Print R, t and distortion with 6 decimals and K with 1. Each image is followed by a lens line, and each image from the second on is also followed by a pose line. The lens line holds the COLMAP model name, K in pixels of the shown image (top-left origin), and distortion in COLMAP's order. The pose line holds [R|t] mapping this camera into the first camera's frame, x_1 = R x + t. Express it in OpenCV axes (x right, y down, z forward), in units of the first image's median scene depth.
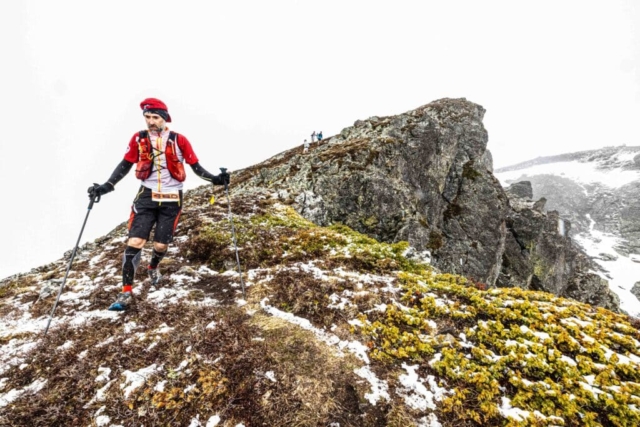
lens RADIAL K [[270.9, 0, 320.0], [0, 270.9, 213.5], [0, 0, 1]] dist [0.001011, 0.000055]
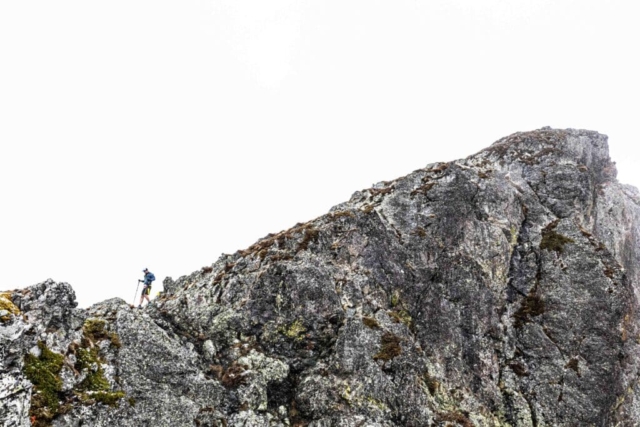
lens RADIAL K [[475.5, 0, 320.0], [0, 475.5, 213.5], [0, 0, 1]] dist [-0.002135, 0.001068]
pose [[0.967818, -0.173015, -0.182739, 0.289181], [0.107093, 0.940295, -0.323073, 0.081644], [0.227725, 0.293106, 0.928563, -0.099432]]
